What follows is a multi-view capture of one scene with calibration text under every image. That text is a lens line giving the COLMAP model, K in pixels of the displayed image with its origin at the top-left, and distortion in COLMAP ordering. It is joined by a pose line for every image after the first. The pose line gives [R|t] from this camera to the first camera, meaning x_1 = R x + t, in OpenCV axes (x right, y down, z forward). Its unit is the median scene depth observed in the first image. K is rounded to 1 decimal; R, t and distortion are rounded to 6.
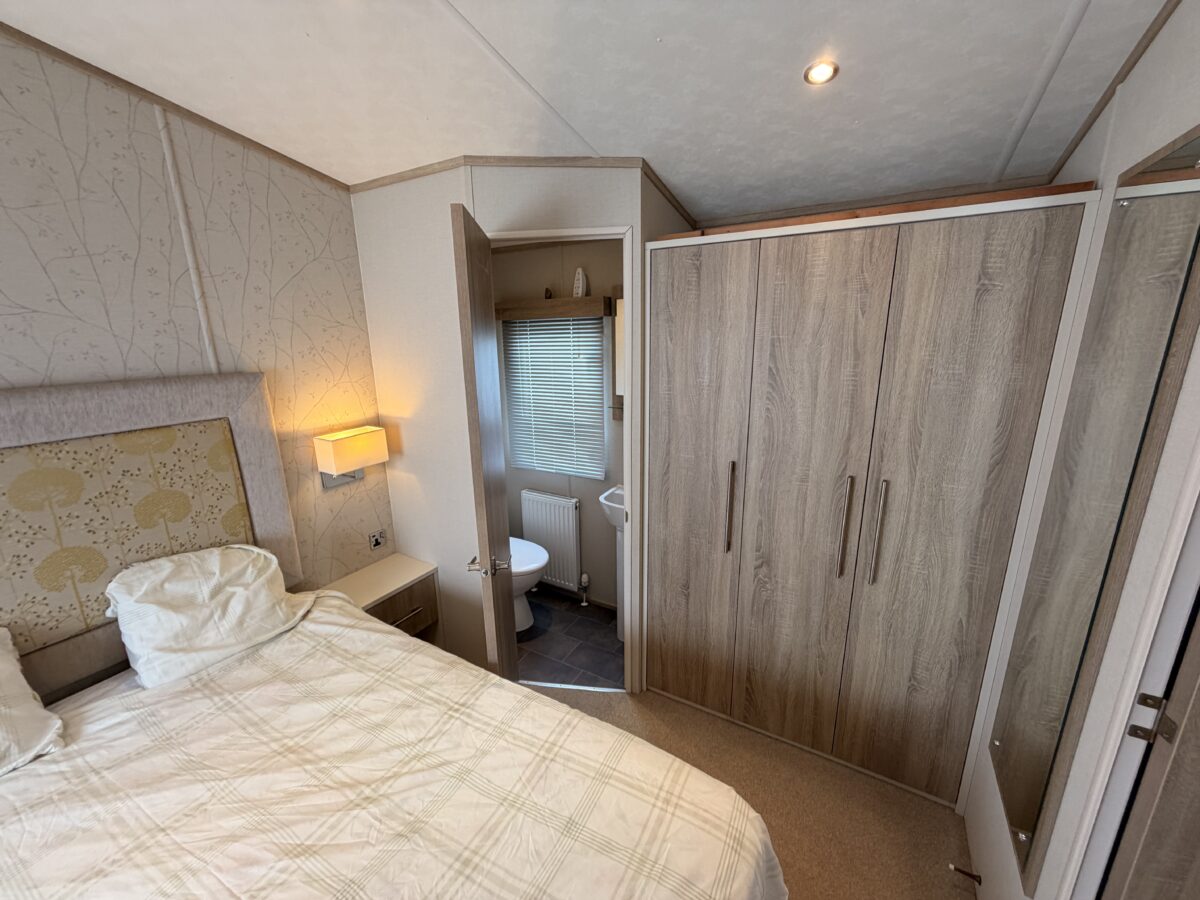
lens RADIAL K [[476.2, 0, 598.8], [0, 476.2, 454.7], [0, 0, 1]] dist [-0.002057, 0.000480]
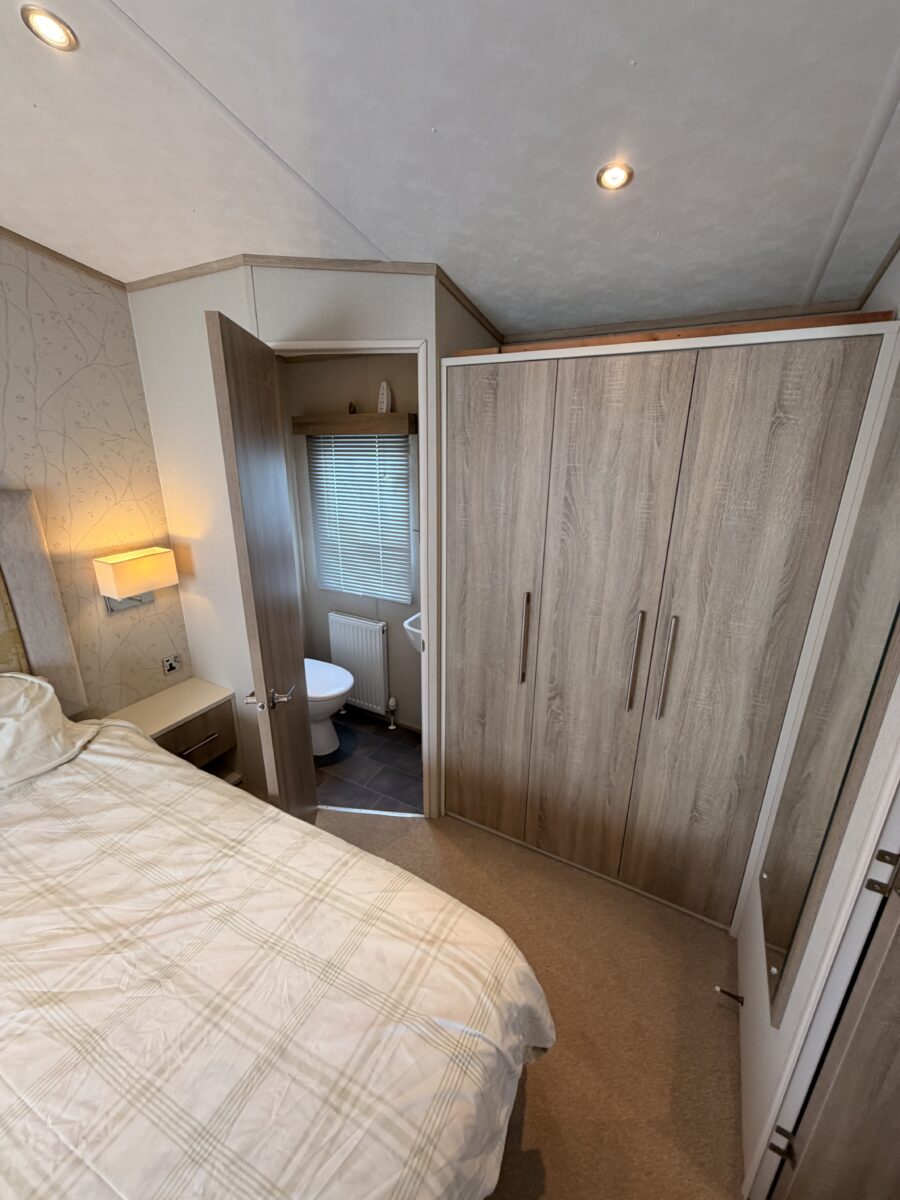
lens RADIAL K [[476.2, 0, 450.4], [0, 476.2, 599.9], [0, 0, 1]] dist [-0.002057, 0.000480]
pose [[0.999277, 0.012371, 0.035940, 0.098115], [-0.014721, 0.997720, 0.065861, -0.036669], [-0.035043, -0.066342, 0.997181, 0.035489]]
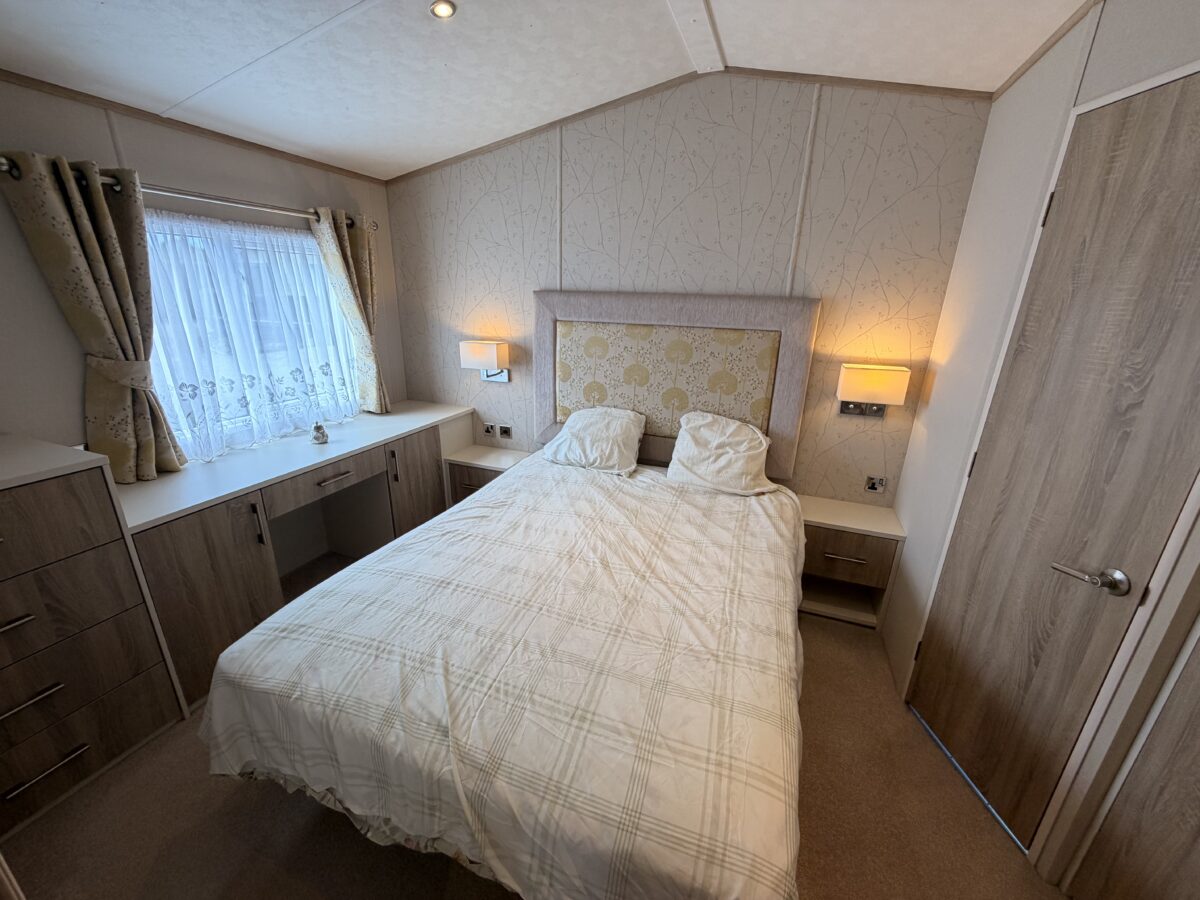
lens RADIAL K [[476.2, 0, 599.9], [0, 476.2, 456.6], [0, 0, 1]] dist [-0.002057, 0.000480]
pose [[0.163653, 0.339183, -0.926376, 0.516982], [-0.274564, 0.917595, 0.287463, -0.001510], [0.947540, 0.207305, 0.243294, 0.310152]]
